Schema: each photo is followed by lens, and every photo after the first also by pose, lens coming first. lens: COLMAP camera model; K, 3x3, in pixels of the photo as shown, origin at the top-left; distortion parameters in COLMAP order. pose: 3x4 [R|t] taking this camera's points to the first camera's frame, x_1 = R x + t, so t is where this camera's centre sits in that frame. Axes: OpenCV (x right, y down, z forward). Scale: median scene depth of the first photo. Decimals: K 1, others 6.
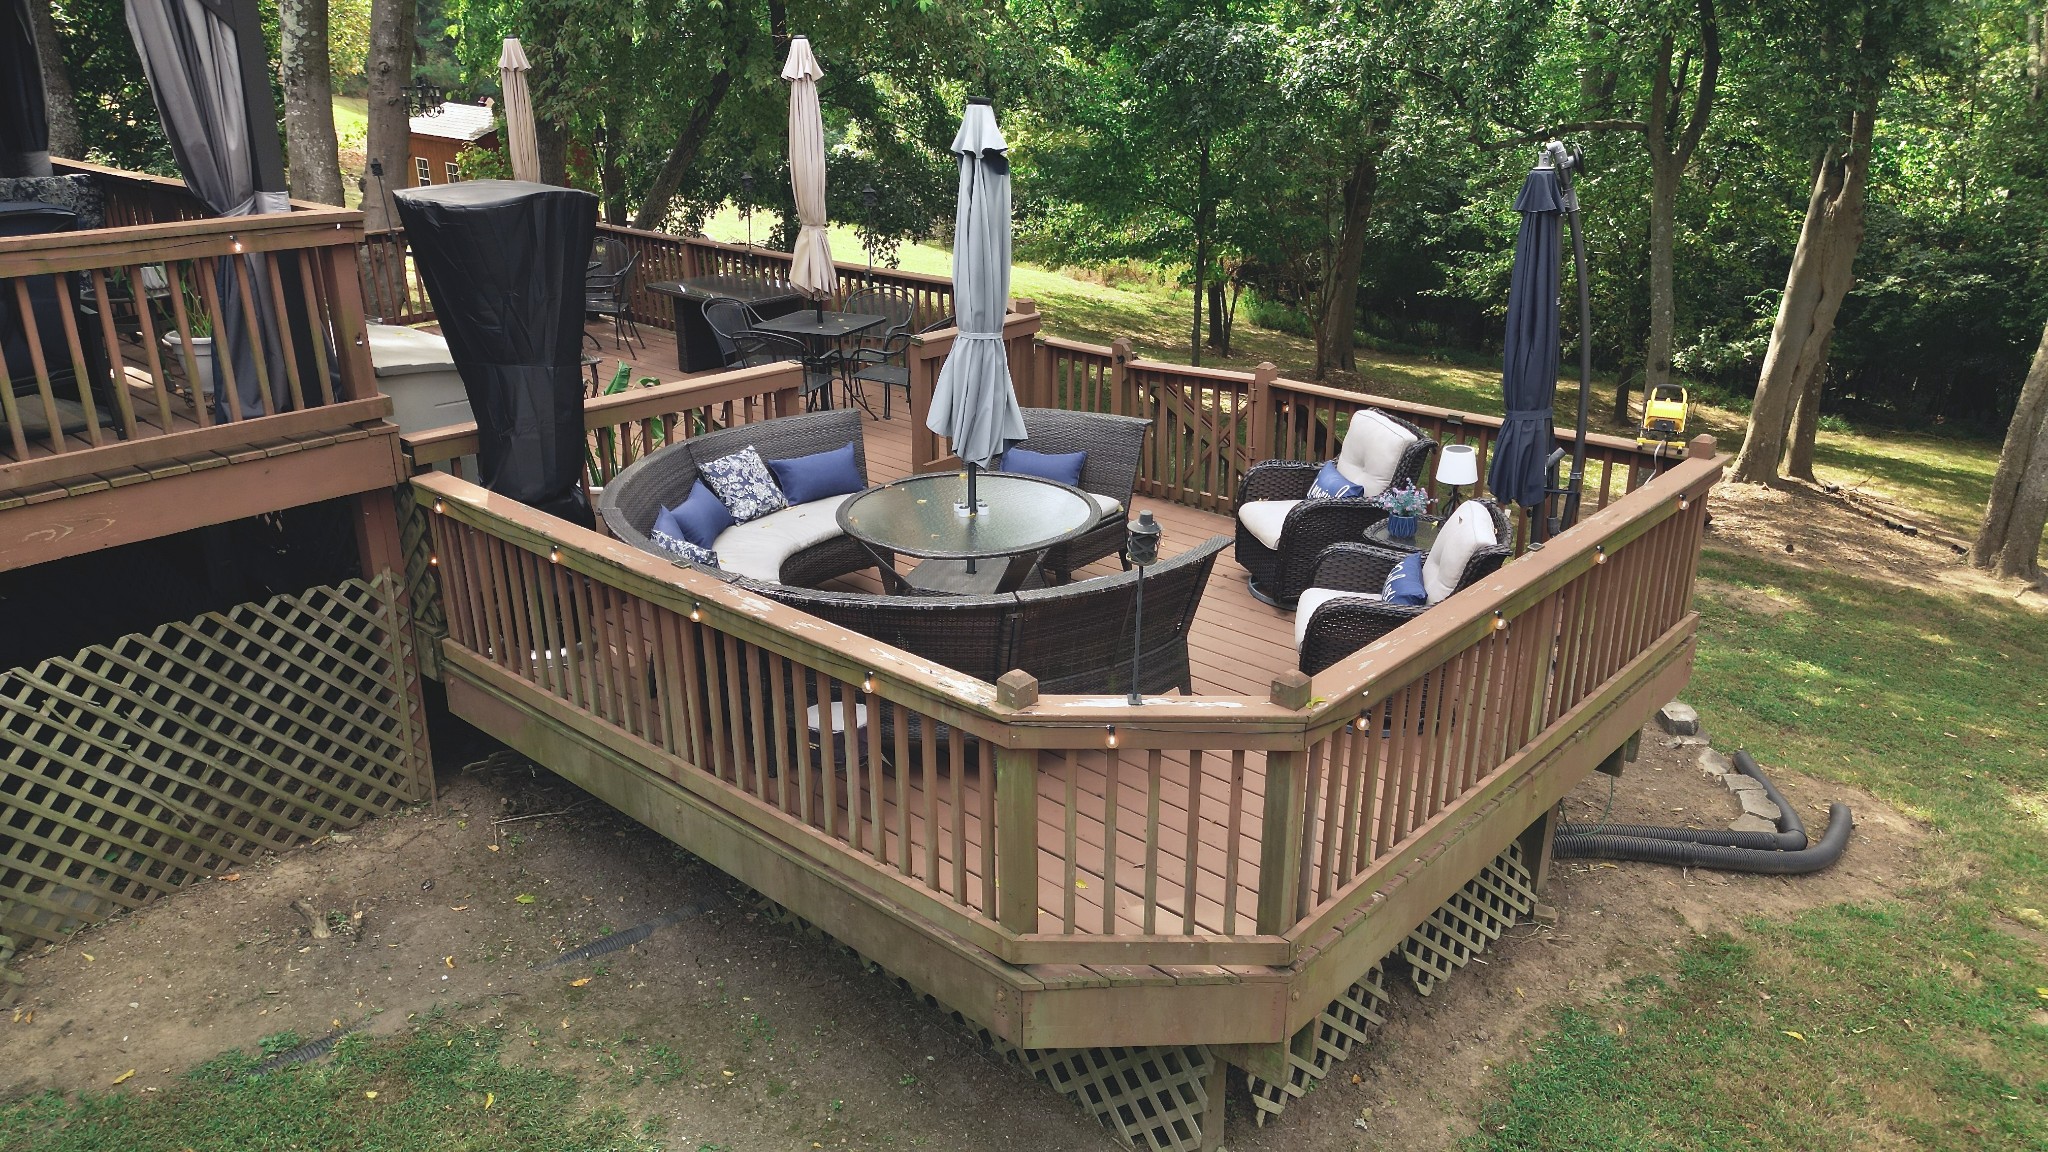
lens RADIAL K [[1457.0, 0, 1030.2], [0, 1457.0, 574.4], [0, 0, 1]] dist [0.045462, -0.032800]
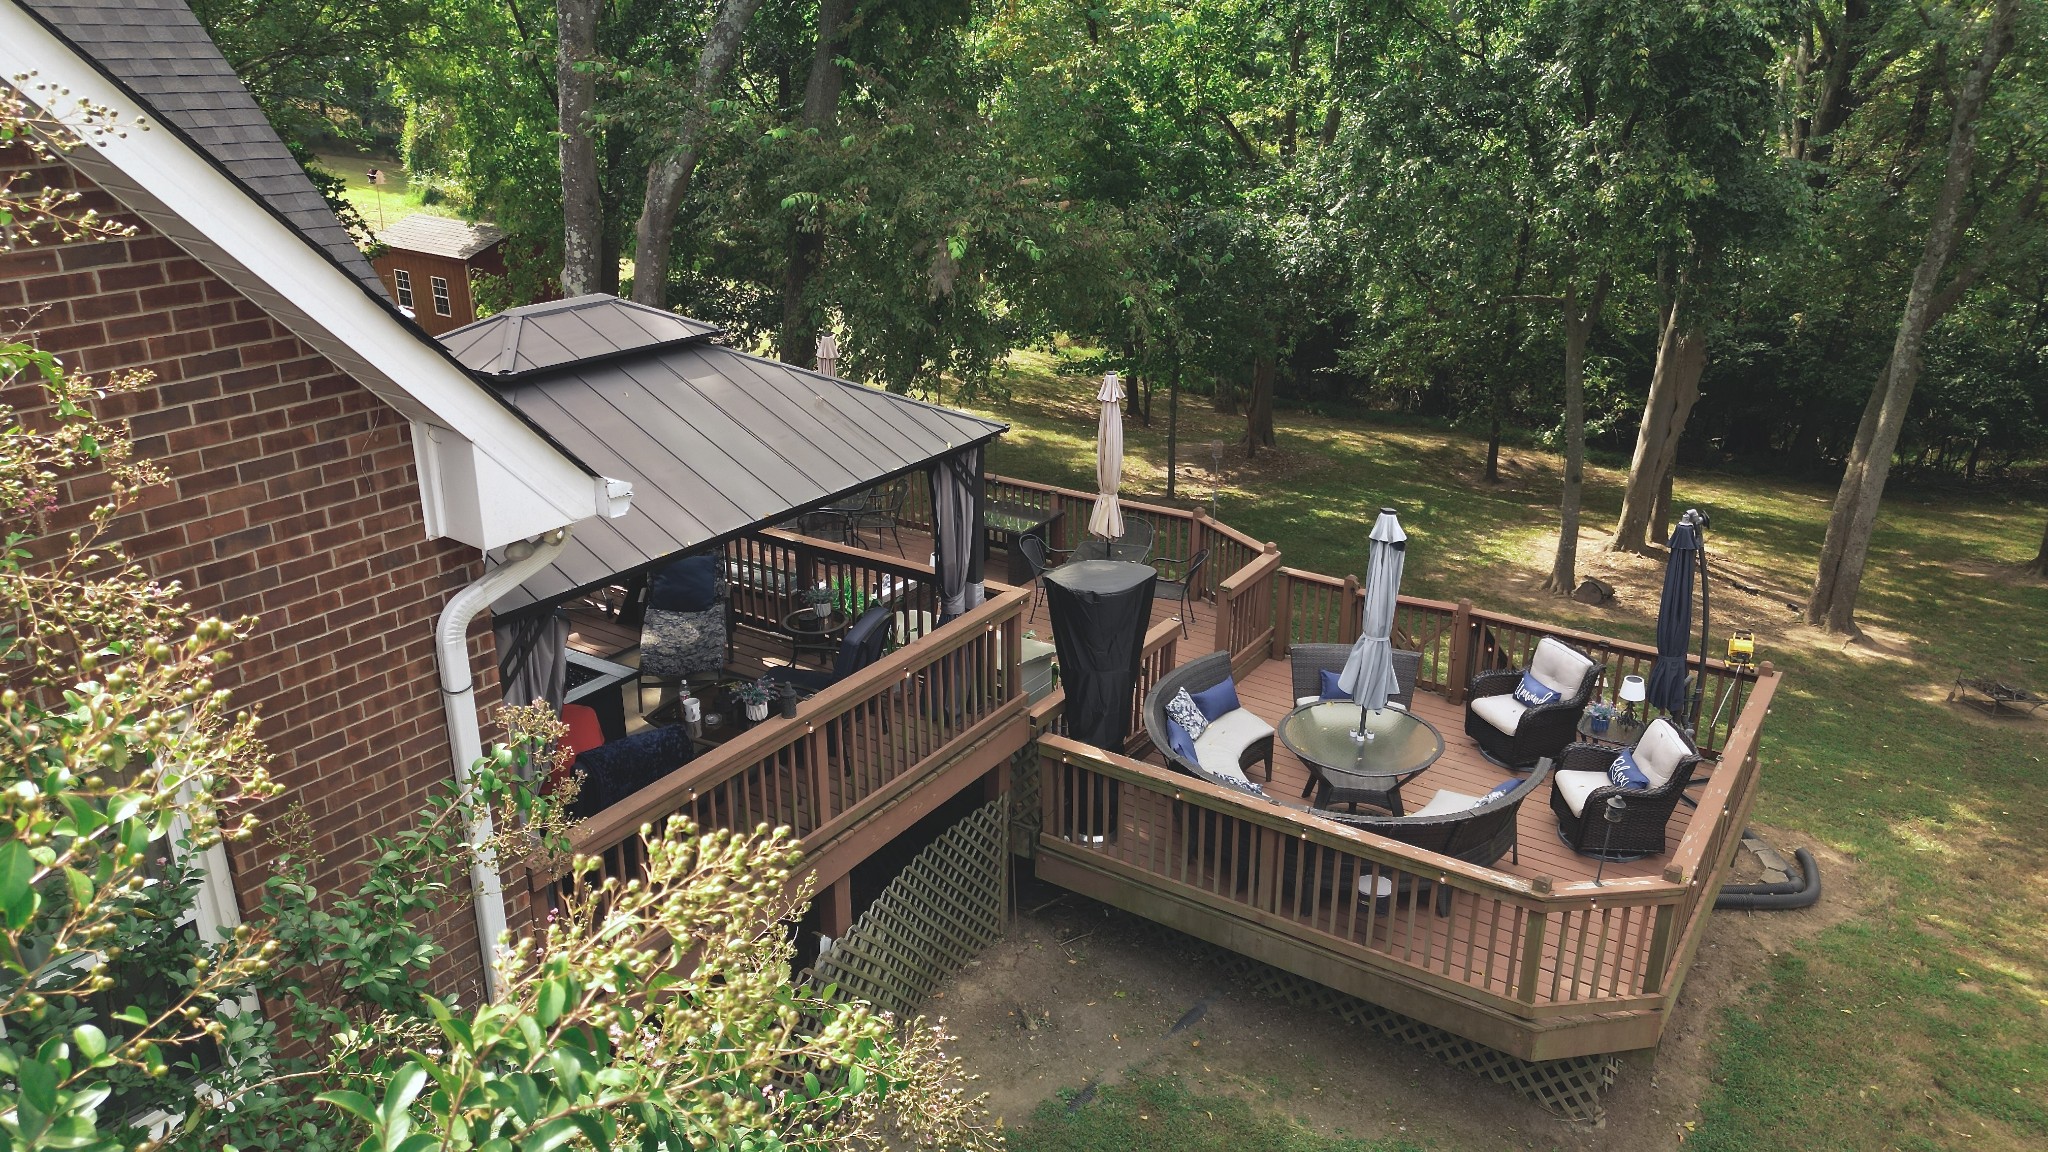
lens RADIAL K [[1457.0, 0, 1015.1], [0, 1457.0, 571.6], [0, 0, 1]] dist [0.045462, -0.032800]
pose [[0.990307, -0.049707, 0.129695, -0.551287], [0.049266, 0.998764, 0.006605, -0.225507], [-0.129863, -0.000151, 0.991532, -0.510878]]
